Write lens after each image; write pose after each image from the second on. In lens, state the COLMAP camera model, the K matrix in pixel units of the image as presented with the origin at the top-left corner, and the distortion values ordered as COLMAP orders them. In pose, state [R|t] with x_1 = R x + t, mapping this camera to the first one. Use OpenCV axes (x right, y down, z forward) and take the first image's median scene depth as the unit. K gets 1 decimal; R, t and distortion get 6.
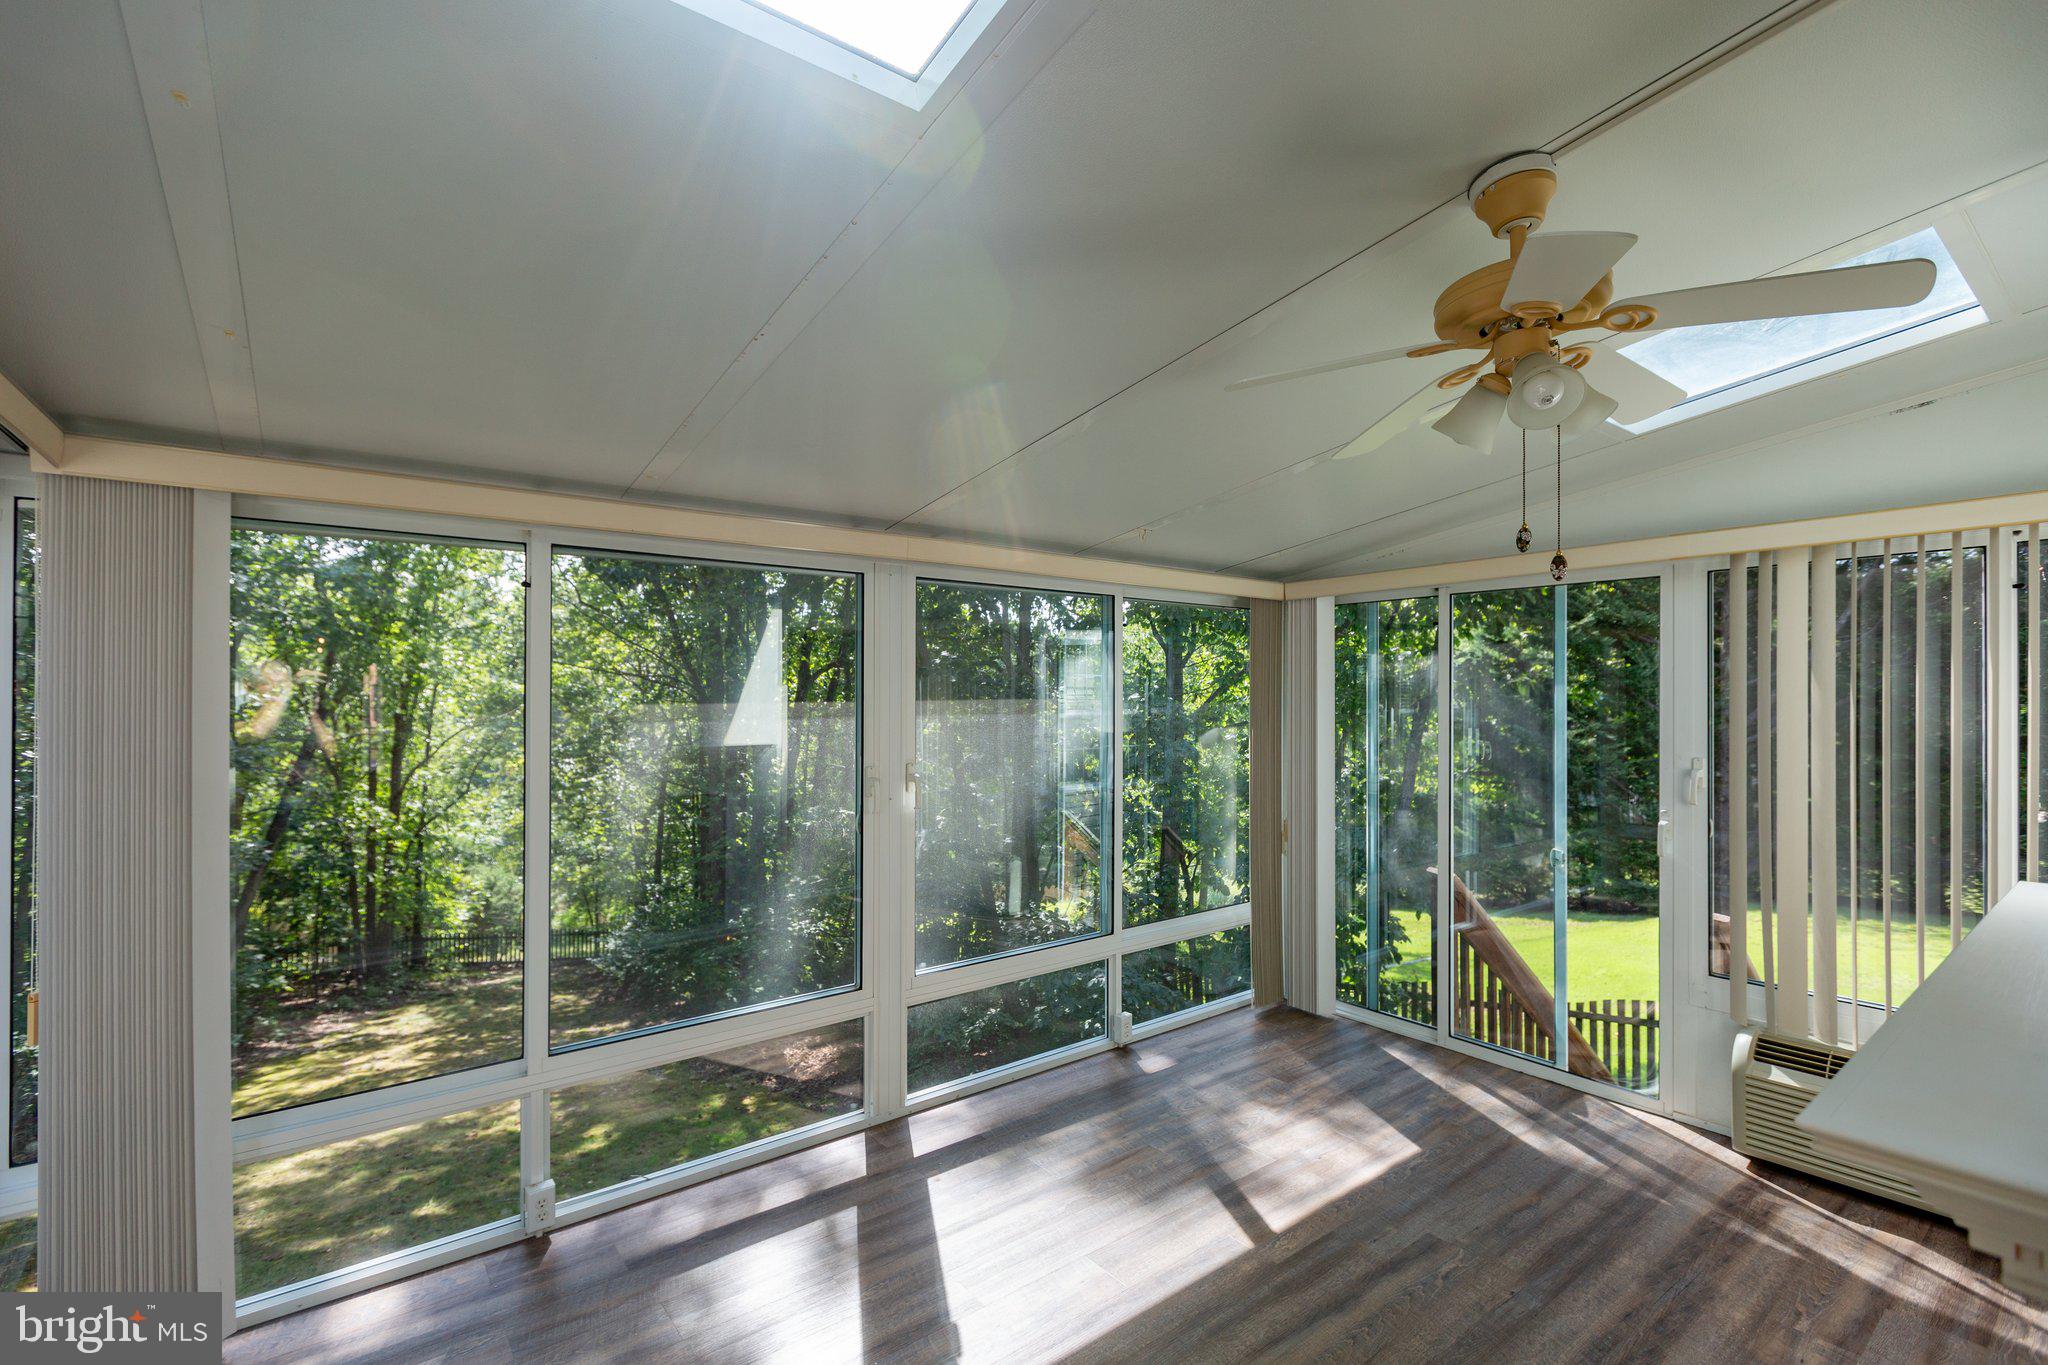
lens RADIAL K [[925.4, 0, 1024.0], [0, 925.4, 682.5], [0, 0, 1]] dist [-0.001872, -0.000698]
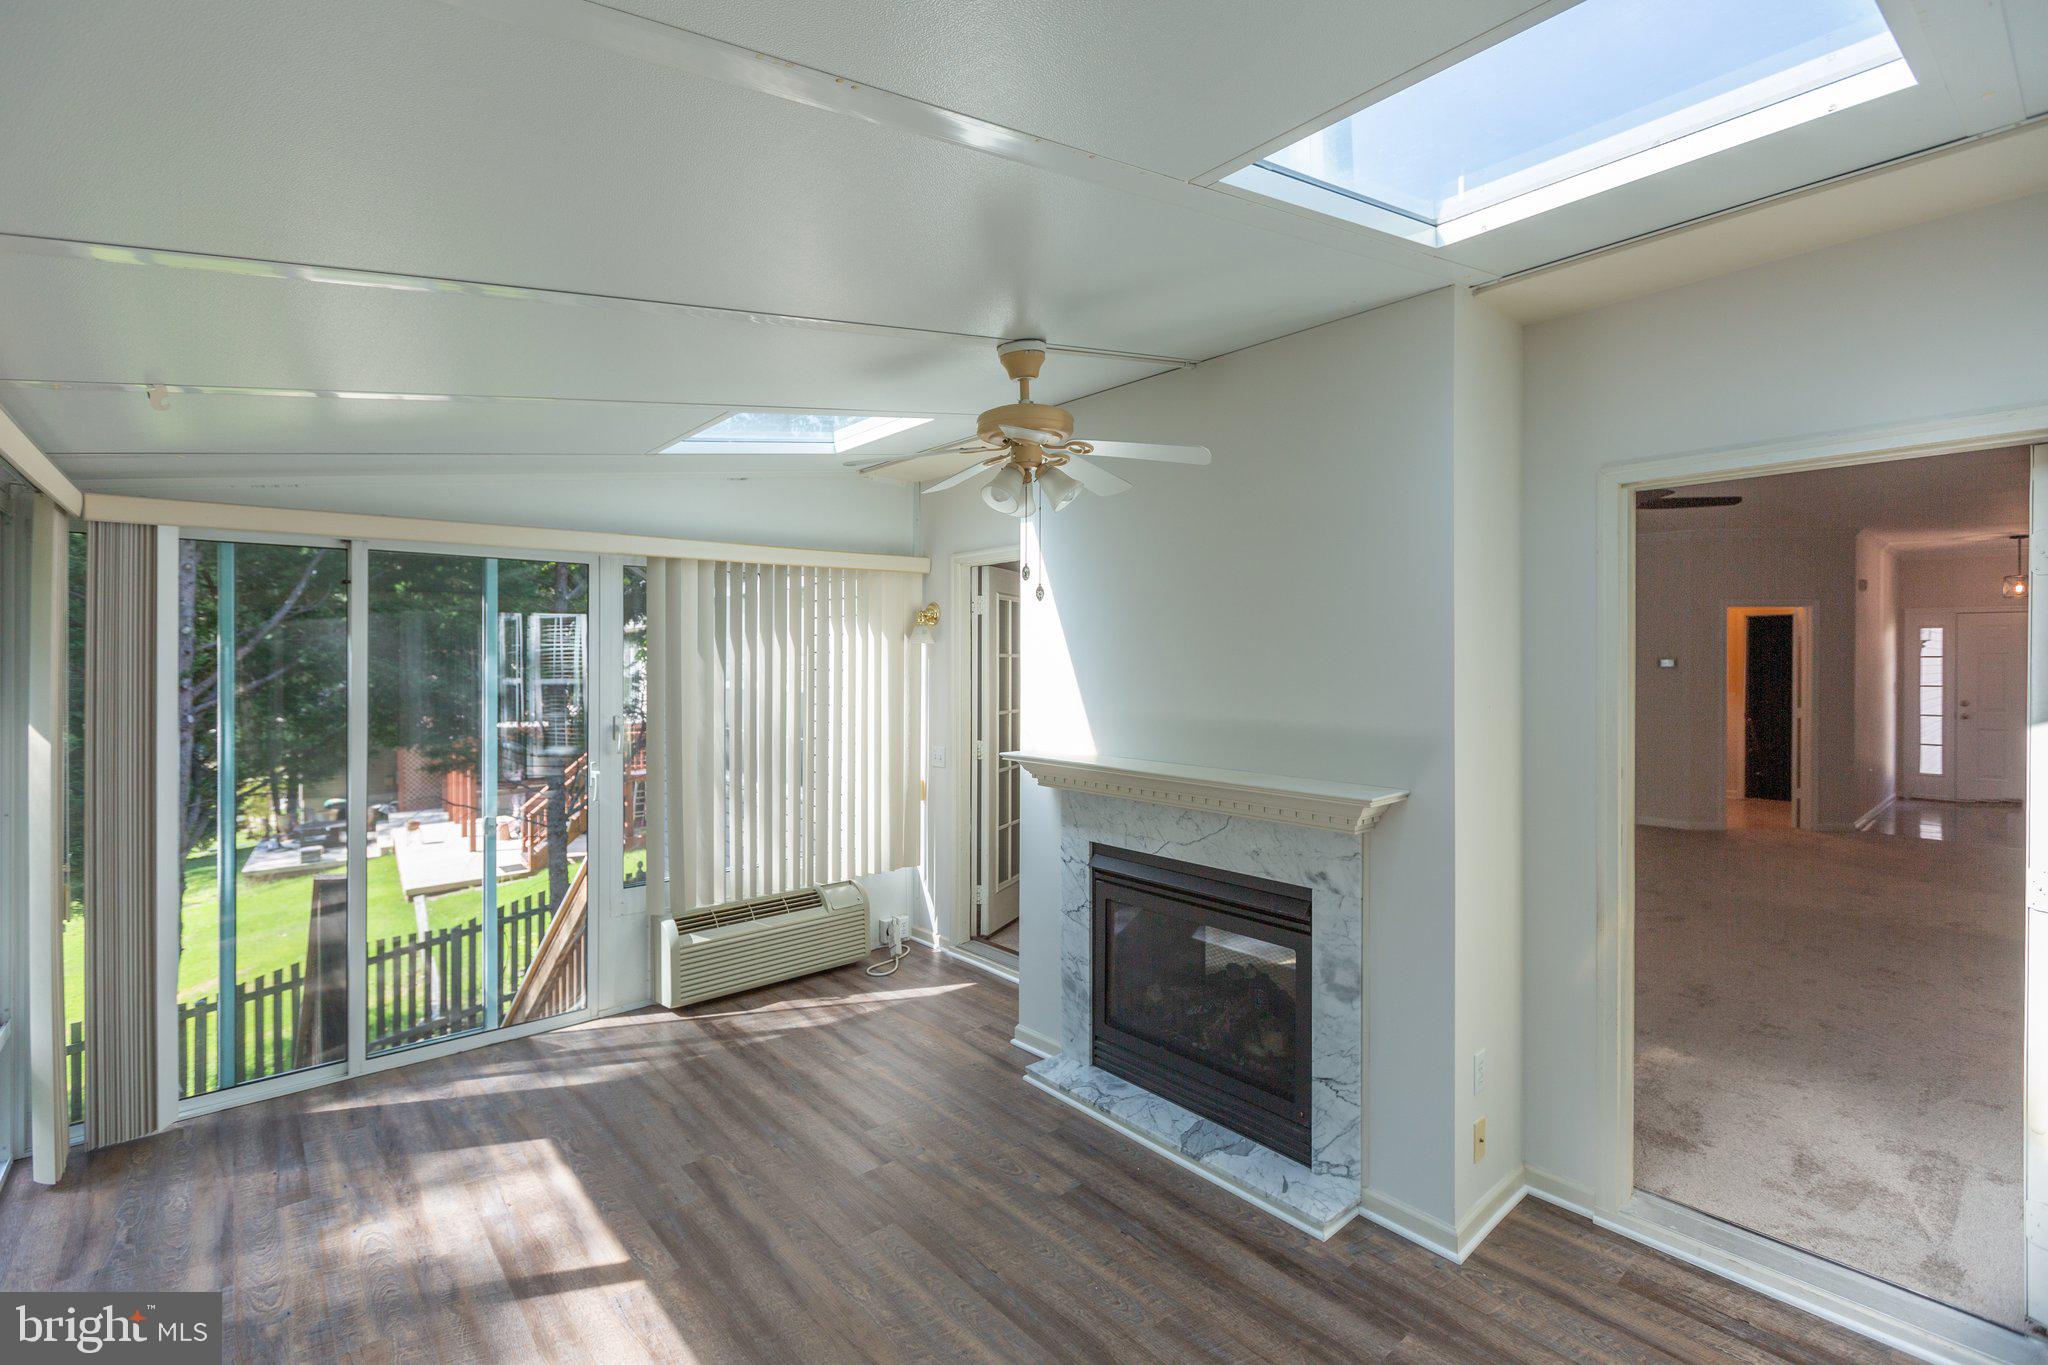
lens RADIAL K [[903.1, 0, 1027.2], [0, 903.1, 651.2], [0, 0, 1]] dist [0.001136, -0.000039]
pose [[-0.059807, 0.004222, 0.998201, -0.538879], [-0.017517, 0.999833, -0.005278, -0.008748], [-0.998056, -0.017801, -0.059723, 0.556247]]
